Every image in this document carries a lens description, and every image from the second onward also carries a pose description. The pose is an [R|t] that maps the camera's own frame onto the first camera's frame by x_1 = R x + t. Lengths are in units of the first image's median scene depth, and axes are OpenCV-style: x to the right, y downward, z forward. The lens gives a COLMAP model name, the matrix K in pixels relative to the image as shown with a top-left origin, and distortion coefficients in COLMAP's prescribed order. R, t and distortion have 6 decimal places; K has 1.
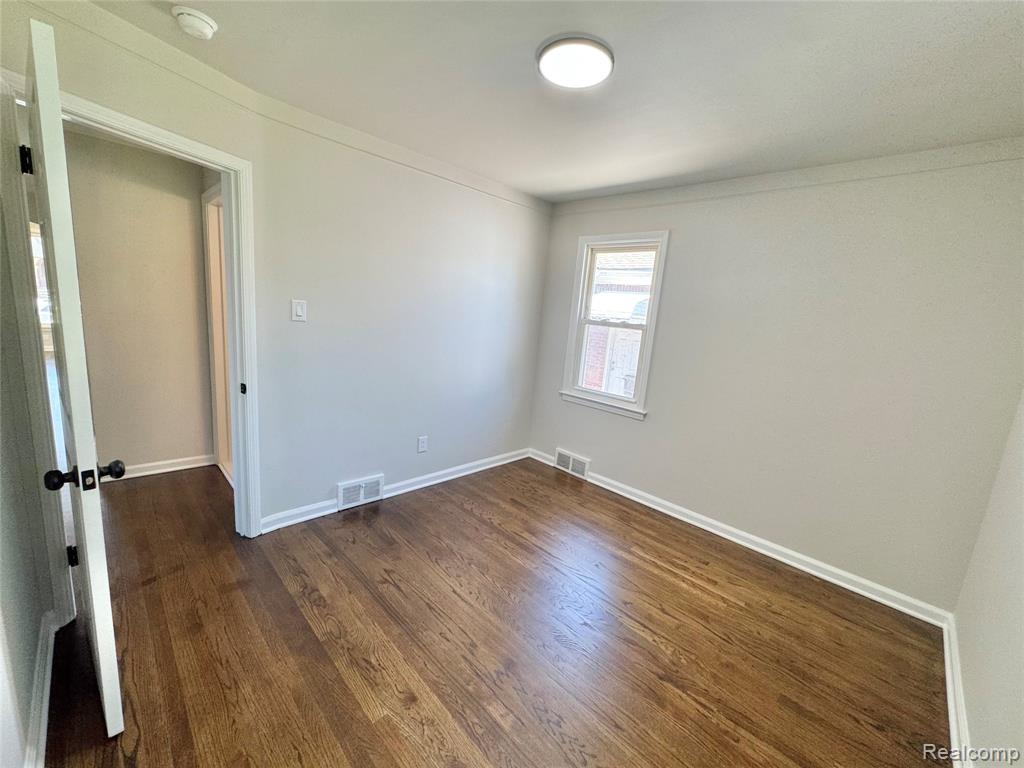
lens RADIAL K [[410.0, 0, 513.9], [0, 410.0, 383.1], [0, 0, 1]] dist [-0.004269, 0.000250]
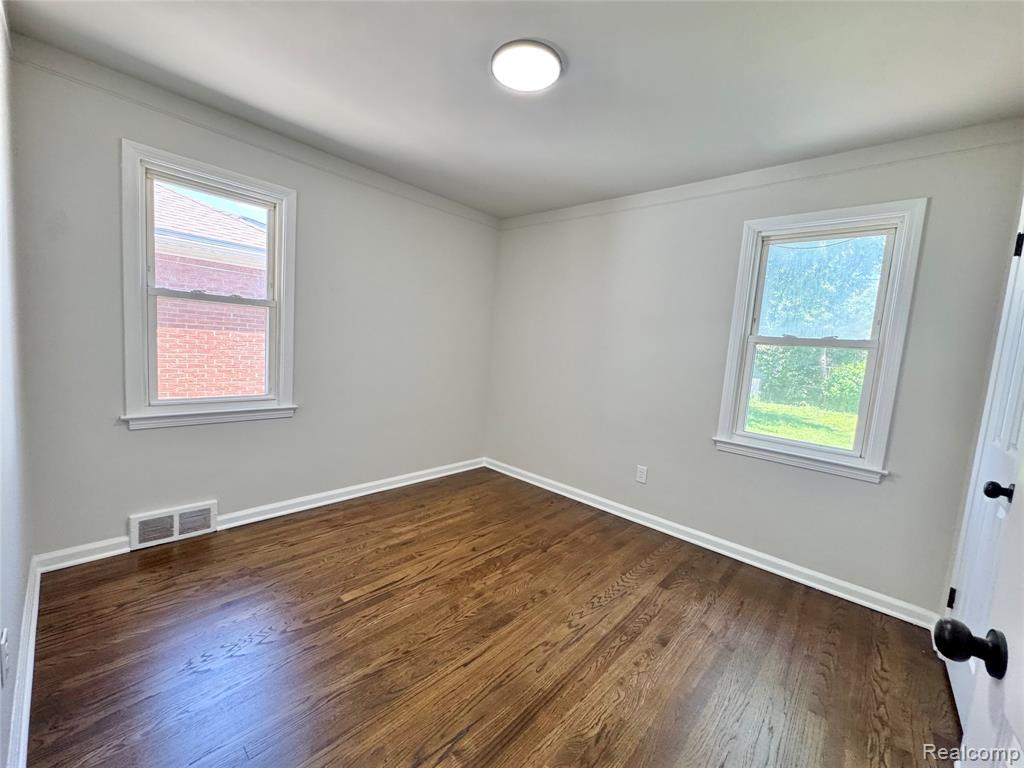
lens RADIAL K [[410.0, 0, 513.9], [0, 410.0, 383.1], [0, 0, 1]] dist [-0.004269, 0.000250]
pose [[-0.039854, -0.188978, 0.981172, -0.560580], [0.097076, 0.976575, 0.192036, -0.101143], [-0.994479, 0.102902, -0.020575, 0.612058]]
